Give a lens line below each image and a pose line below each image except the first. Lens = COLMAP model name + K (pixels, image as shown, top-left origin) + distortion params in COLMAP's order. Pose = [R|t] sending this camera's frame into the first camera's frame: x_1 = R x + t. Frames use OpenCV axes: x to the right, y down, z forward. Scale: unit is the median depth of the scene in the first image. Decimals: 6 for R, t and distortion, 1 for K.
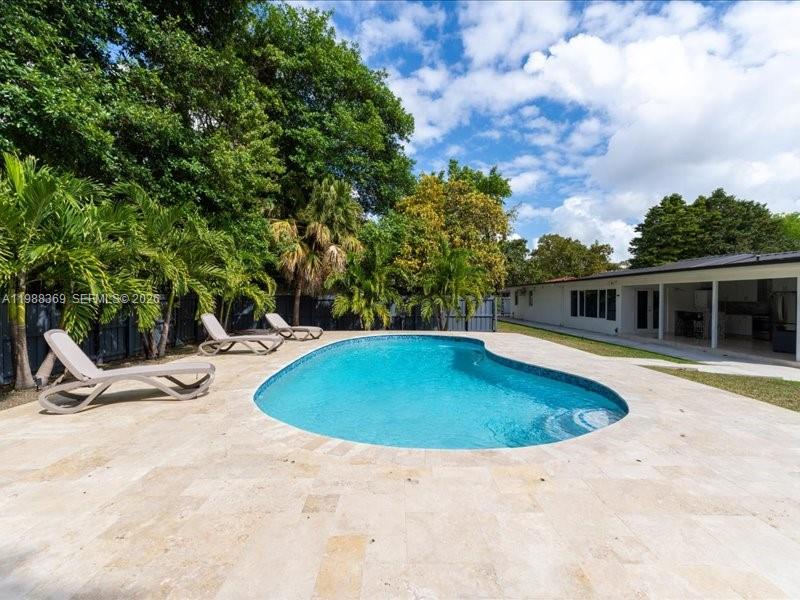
lens RADIAL K [[382.0, 0, 405.8], [0, 382.0, 298.2], [0, 0, 1]] dist [0.000500, 0.000679]
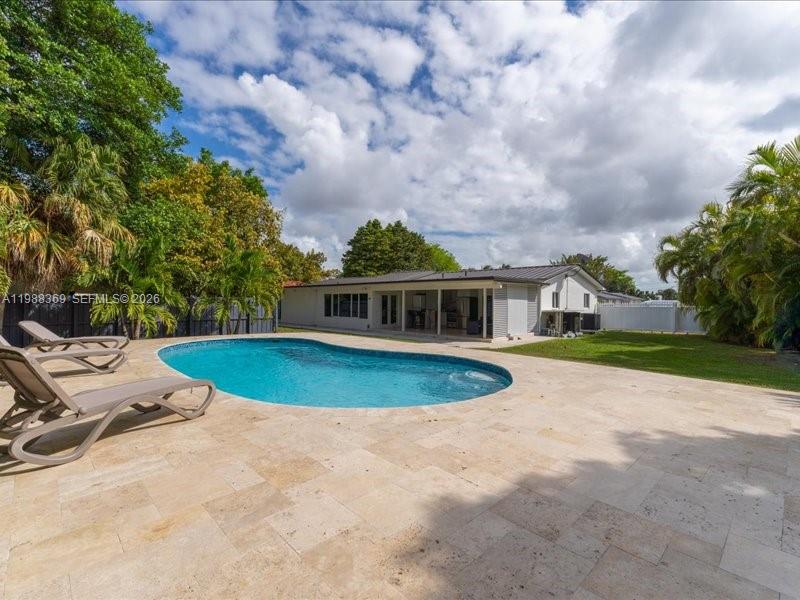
lens RADIAL K [[382.0, 0, 405.8], [0, 382.0, 298.2], [0, 0, 1]] dist [0.000500, 0.000679]
pose [[0.722623, 0.009009, 0.691183, -0.224903], [-0.004598, 0.999956, -0.008226, 0.001053], [-0.691227, 0.002766, 0.722633, 0.015187]]
